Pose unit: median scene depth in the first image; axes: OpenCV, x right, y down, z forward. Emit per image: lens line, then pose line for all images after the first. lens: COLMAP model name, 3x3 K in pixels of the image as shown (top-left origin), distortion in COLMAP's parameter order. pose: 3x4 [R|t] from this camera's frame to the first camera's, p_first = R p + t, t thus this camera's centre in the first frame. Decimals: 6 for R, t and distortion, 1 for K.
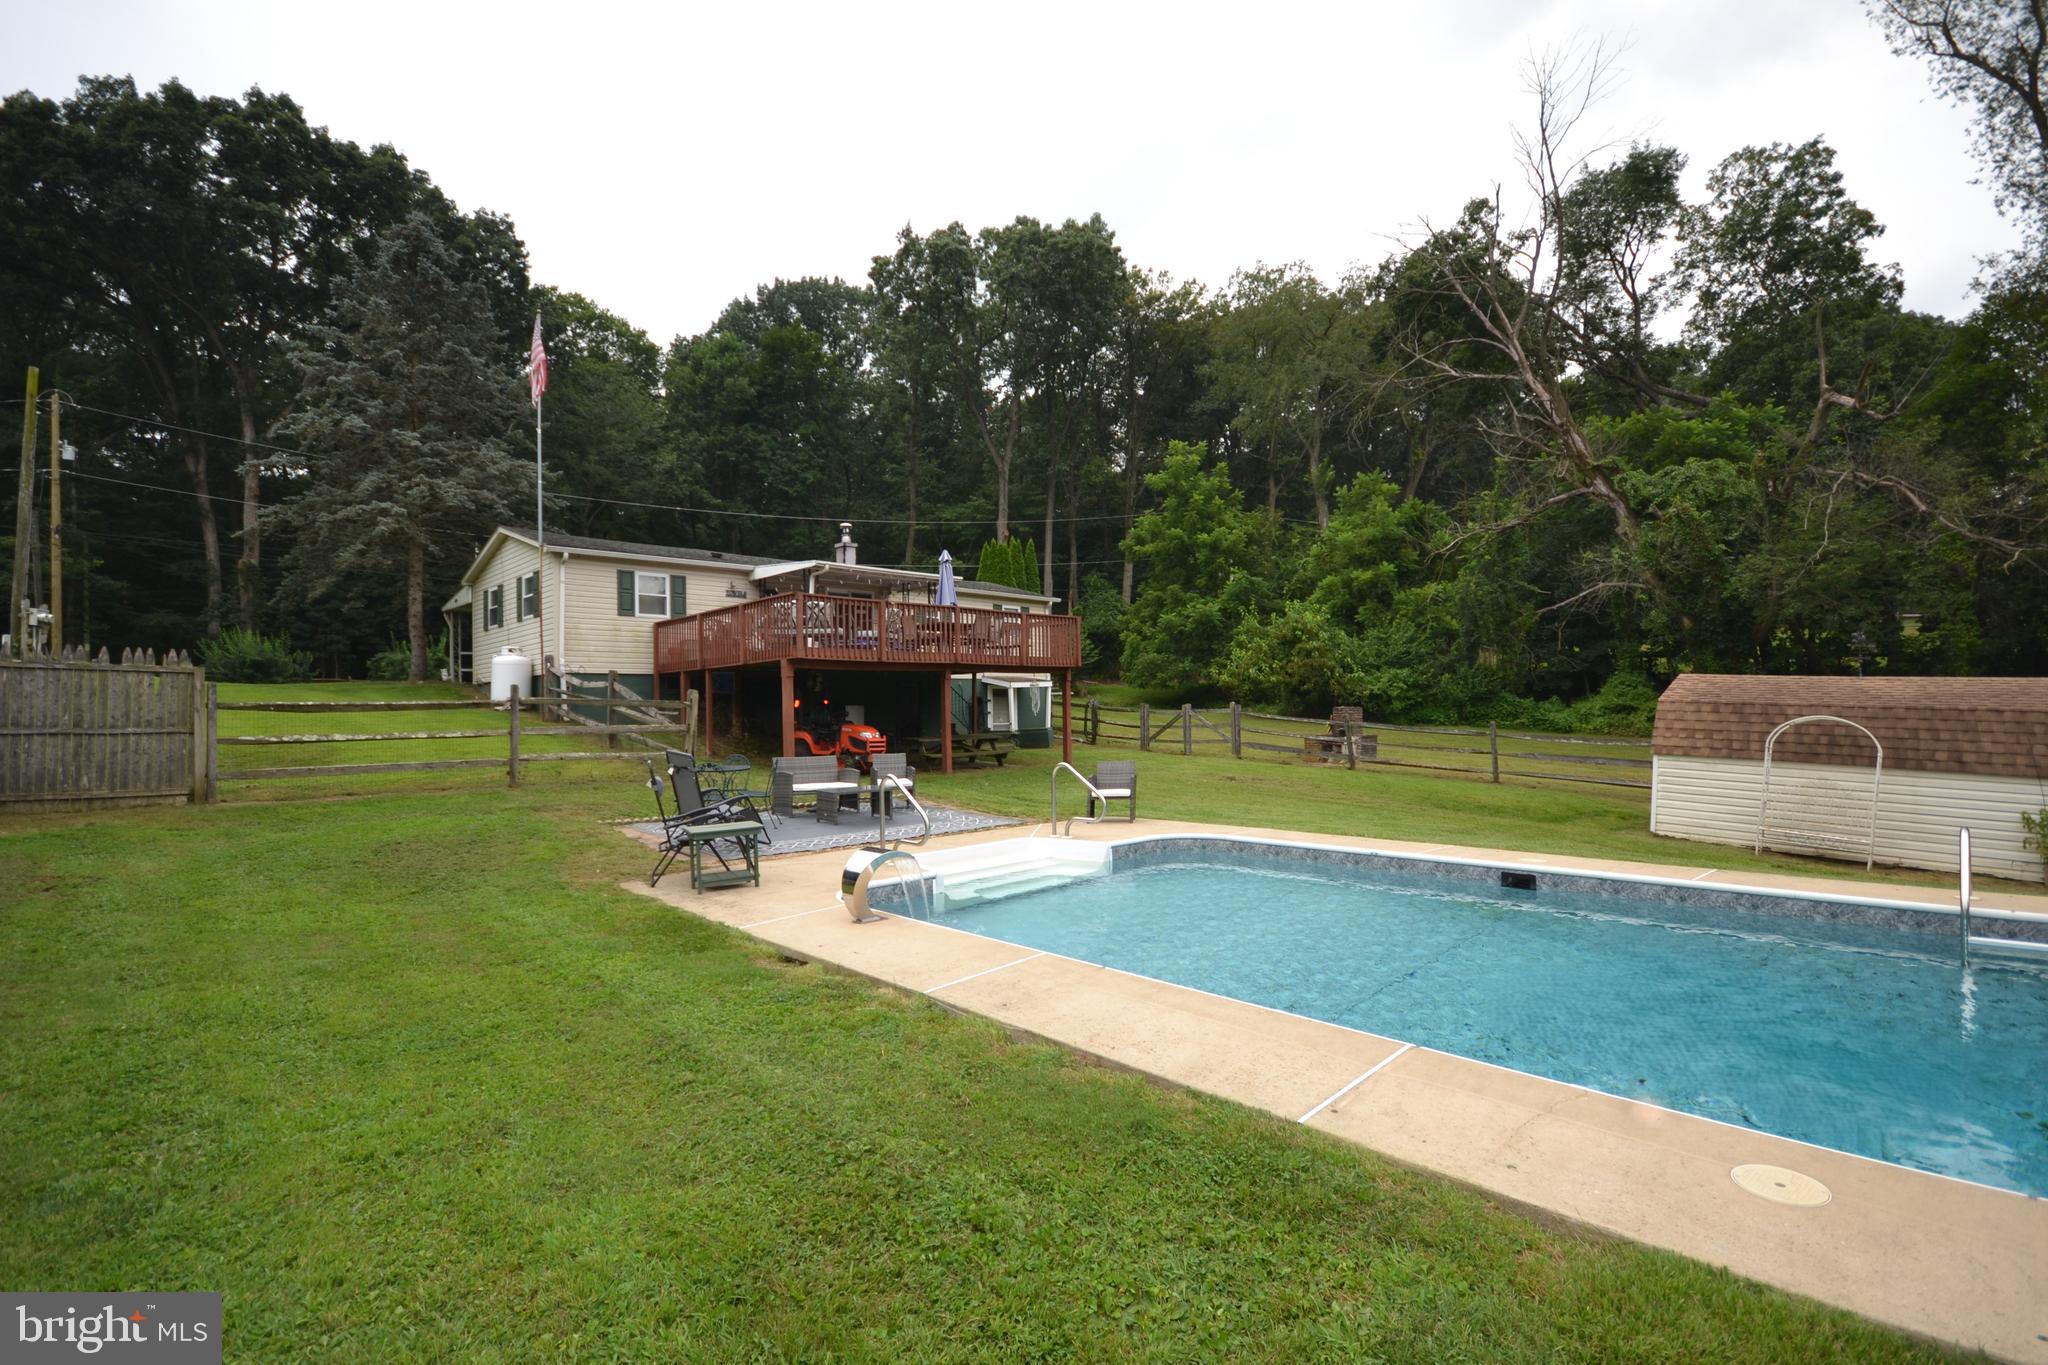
lens RADIAL K [[919.4, 0, 1033.7], [0, 919.4, 695.2], [0, 0, 1]] dist [0.005649, -0.009349]
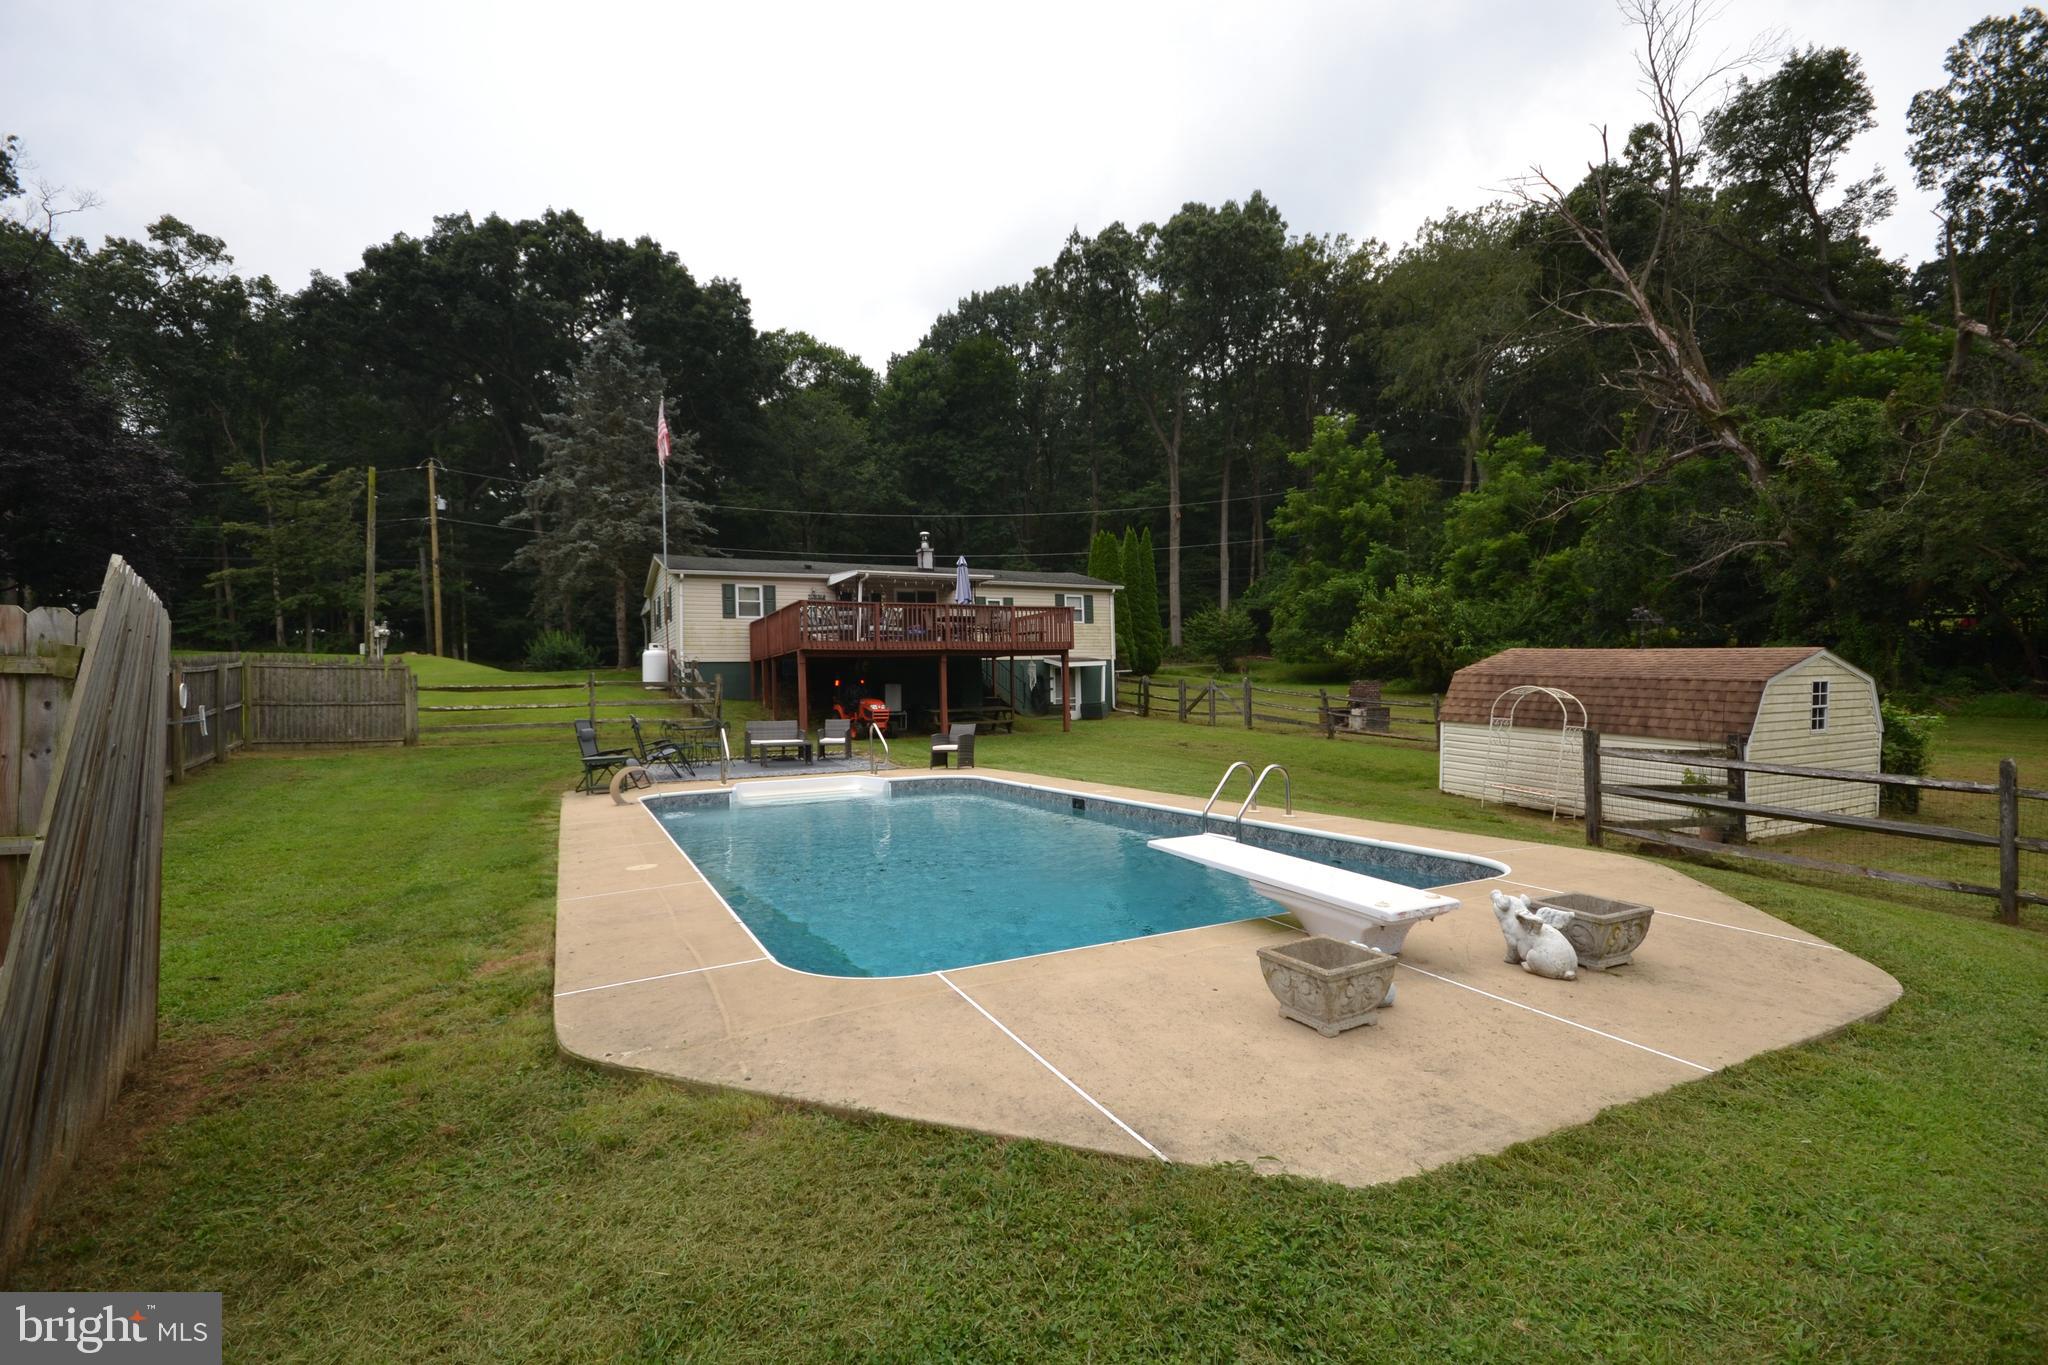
lens RADIAL K [[919.4, 0, 1020.4], [0, 919.4, 692.0], [0, 0, 1]] dist [0.005649, -0.009349]
pose [[0.958160, -0.006972, -0.286149, 0.158171], [0.013026, 0.999730, 0.019259, -0.000022], [0.285937, -0.022180, 0.957992, -0.072986]]
